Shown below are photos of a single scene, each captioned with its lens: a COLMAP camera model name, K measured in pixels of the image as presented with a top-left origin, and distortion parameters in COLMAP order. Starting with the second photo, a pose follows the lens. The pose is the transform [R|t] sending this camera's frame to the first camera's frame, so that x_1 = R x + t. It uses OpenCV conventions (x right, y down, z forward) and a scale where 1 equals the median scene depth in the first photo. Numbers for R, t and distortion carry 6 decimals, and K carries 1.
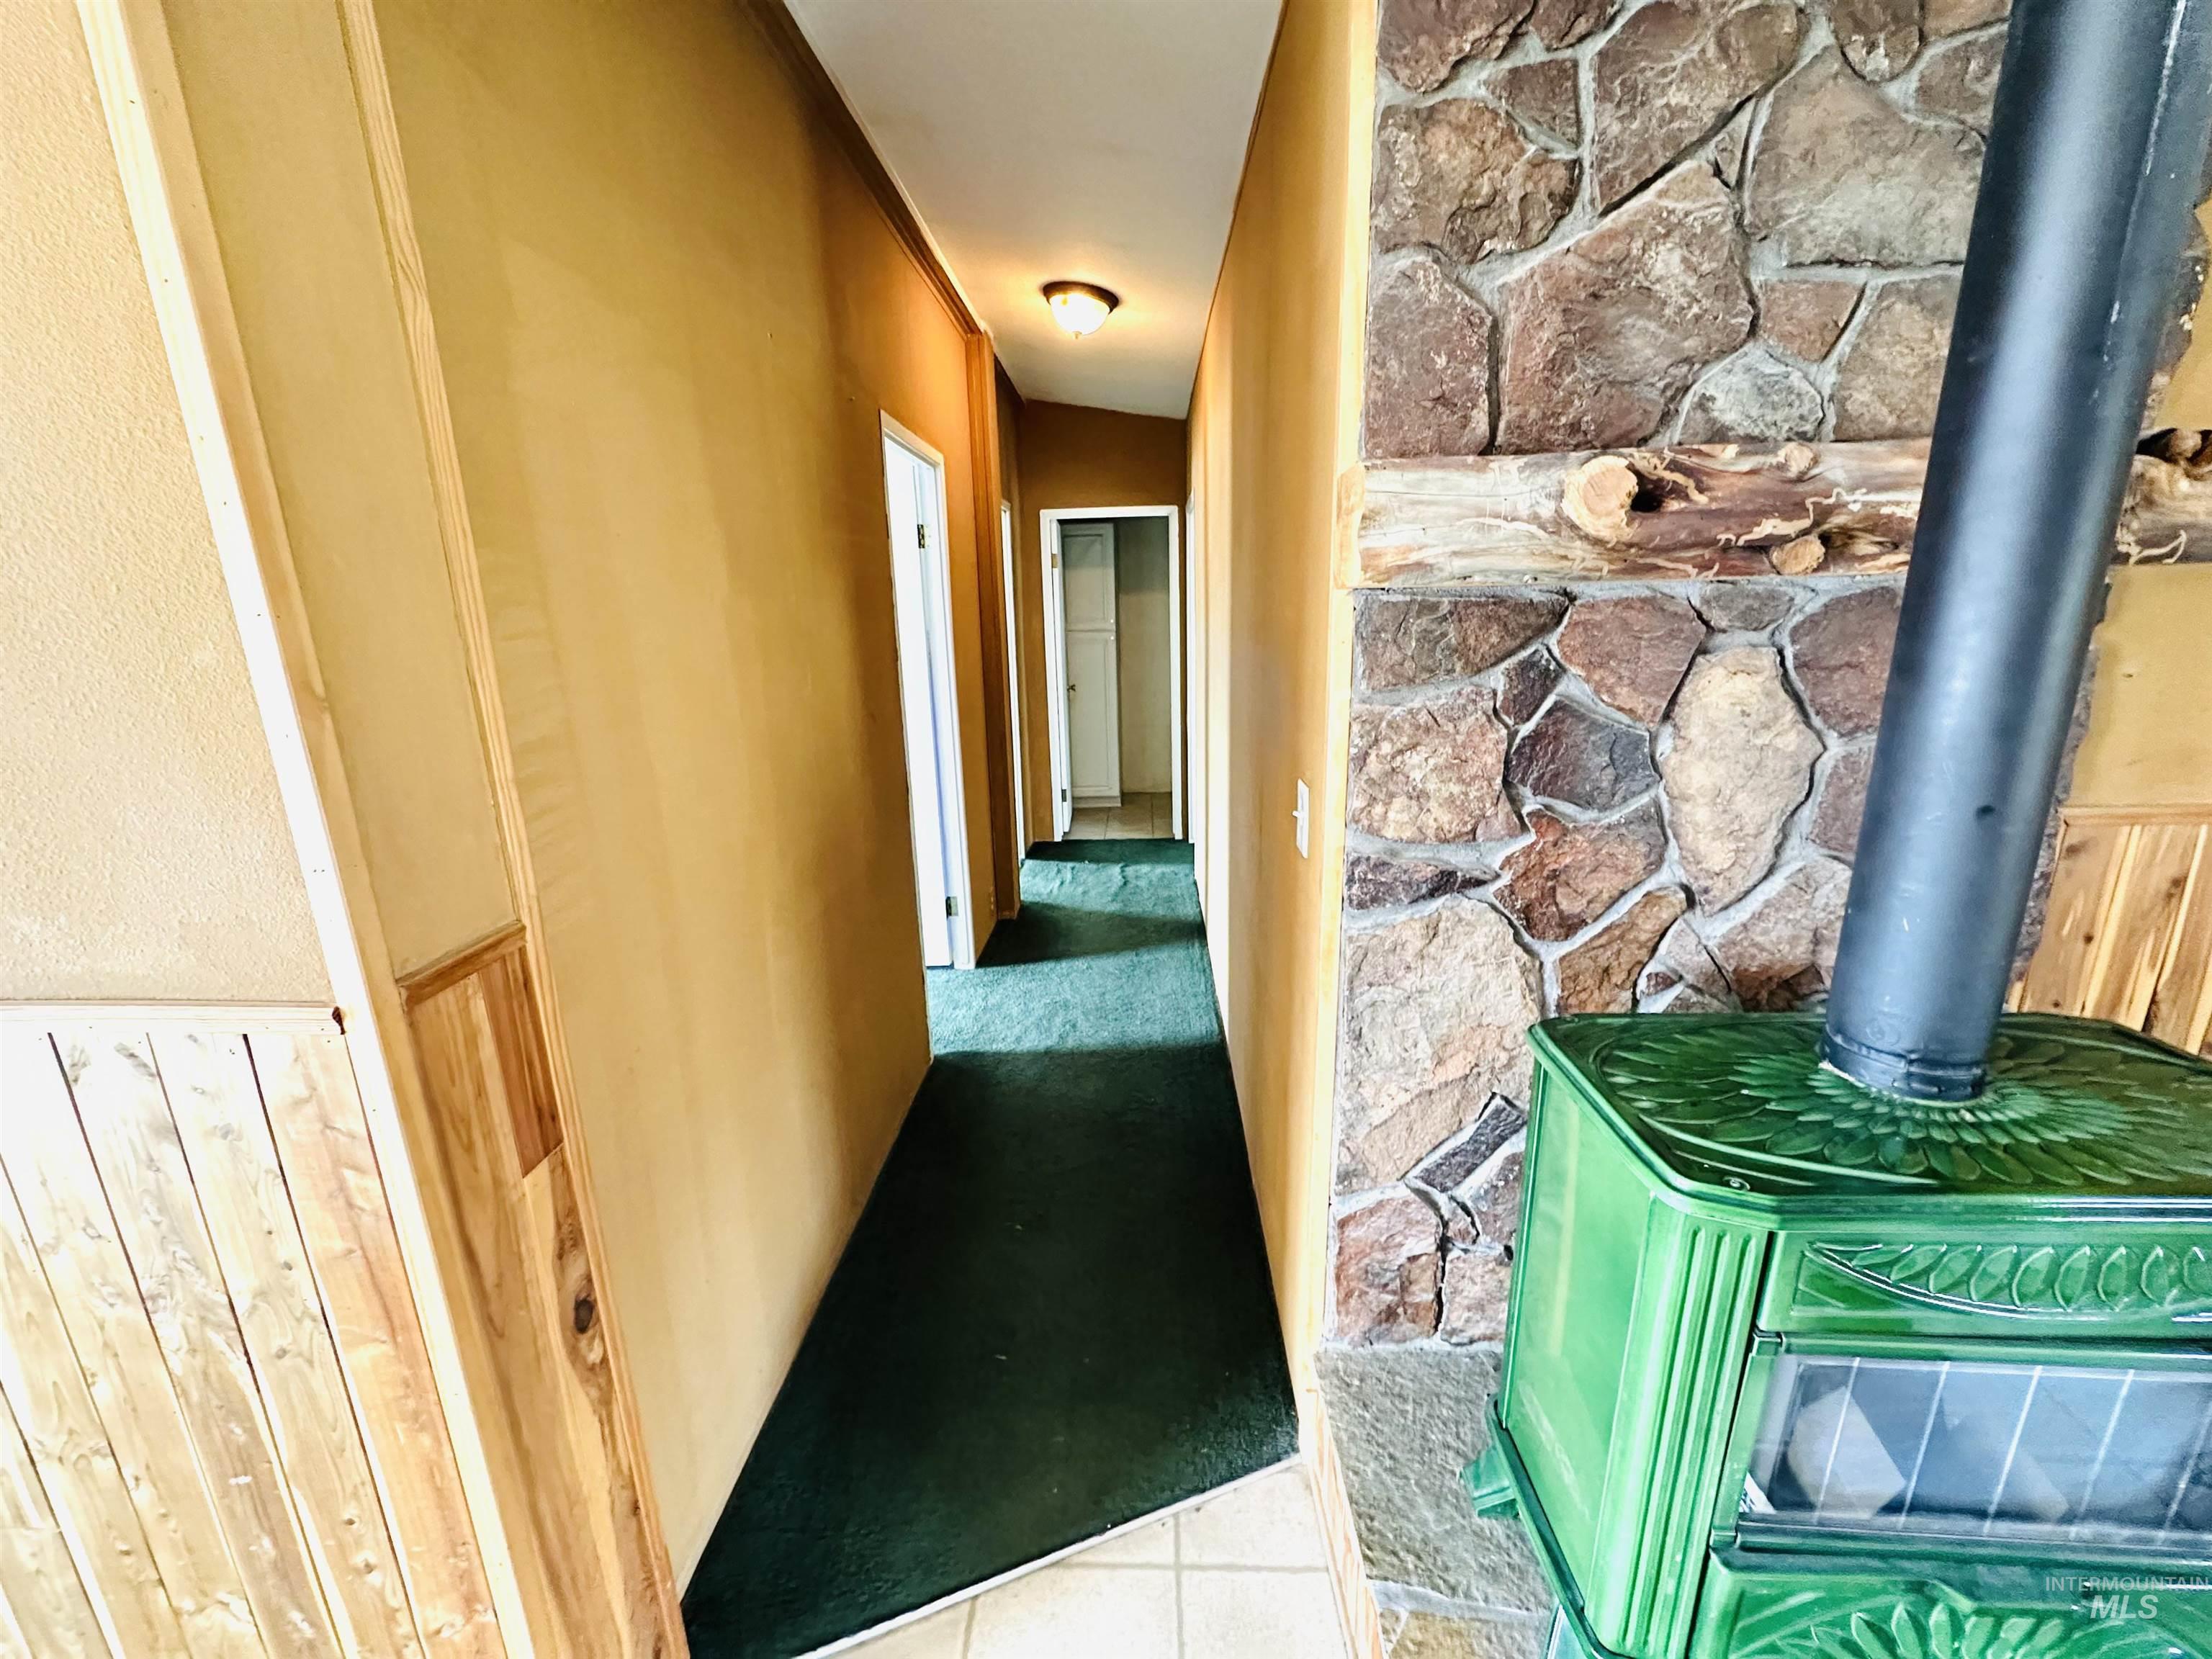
lens RADIAL K [[878.8, 0, 1106.8], [0, 878.8, 830.5], [0, 0, 1]] dist [-0.000892, -0.000274]
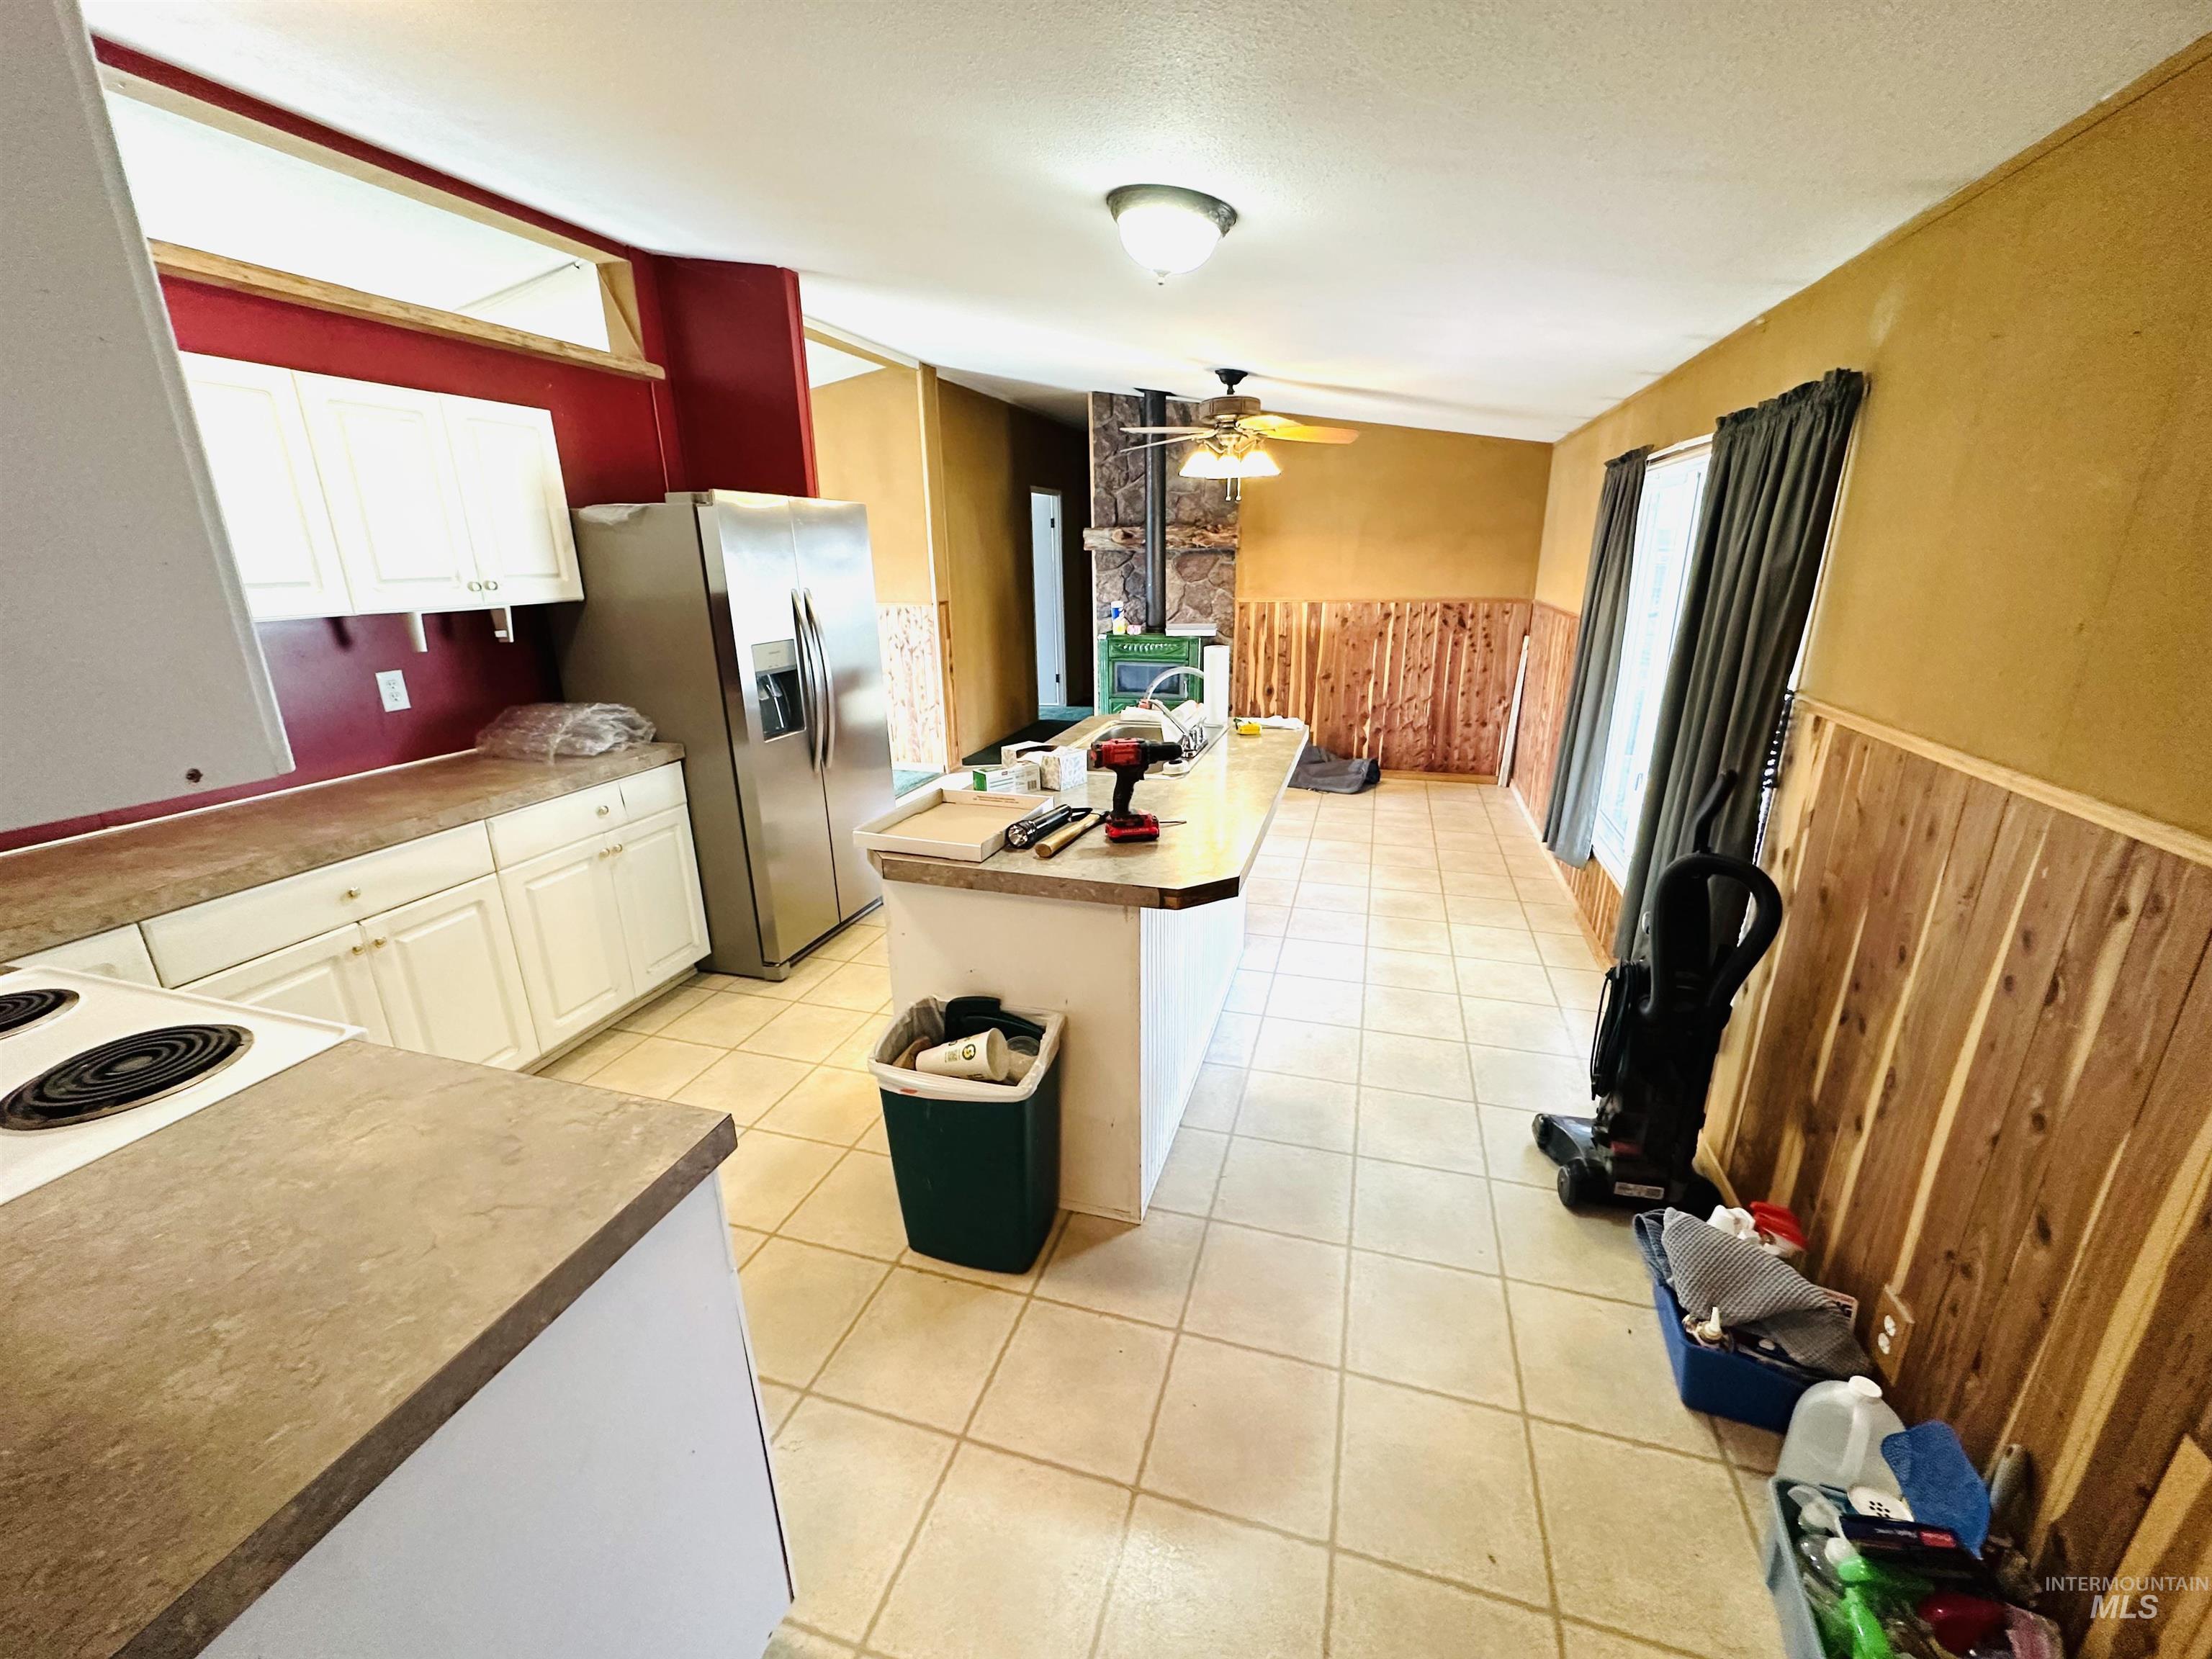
lens RADIAL K [[886.7, 0, 1106.0], [0, 886.7, 829.5], [0, 0, 1]] dist [-0.000257, -0.000234]
pose [[0.968117, 0.084664, -0.235756, 1.880252], [-0.070275, 0.995152, 0.068797, 1.088366], [0.240438, -0.050036, 0.969374, -4.503232]]
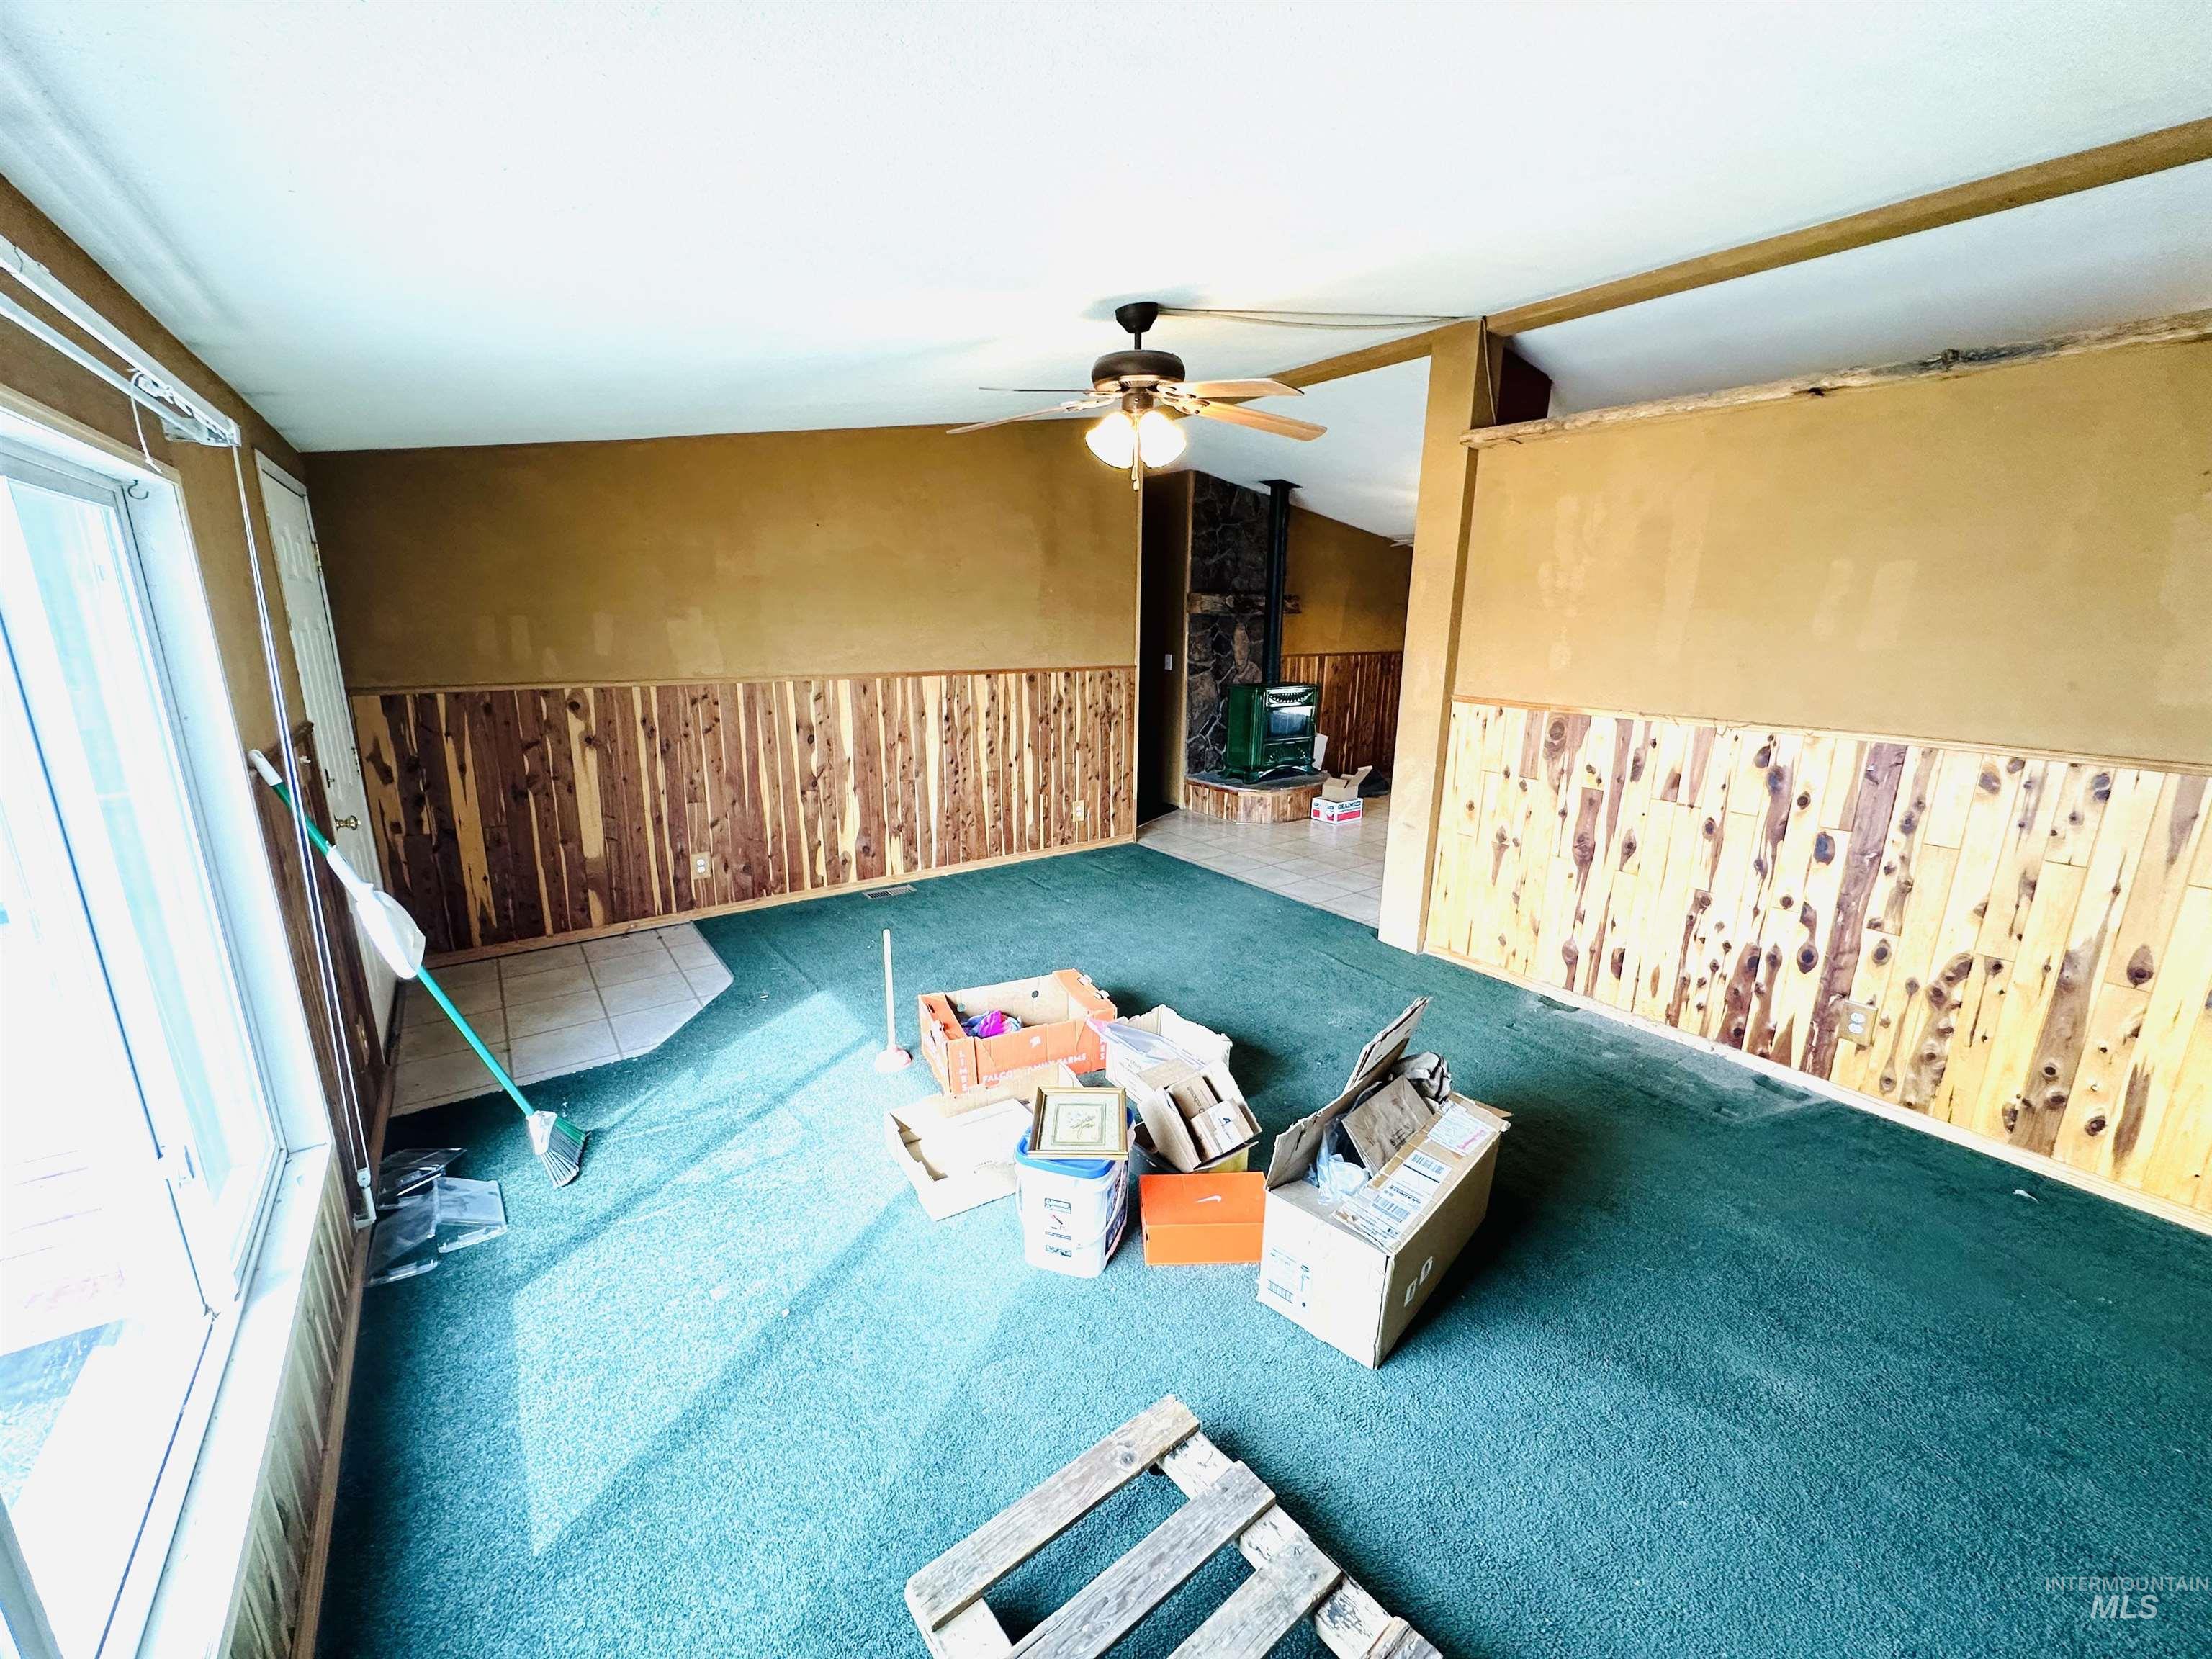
lens RADIAL K [[886.7, 0, 1106.0], [0, 886.7, 829.5], [0, 0, 1]] dist [-0.000257, -0.000234]
pose [[0.788803, -0.119321, 0.602953, -4.040234], [0.122594, 0.991808, 0.035892, 0.893559], [-0.602296, 0.045607, 0.796969, -3.386194]]
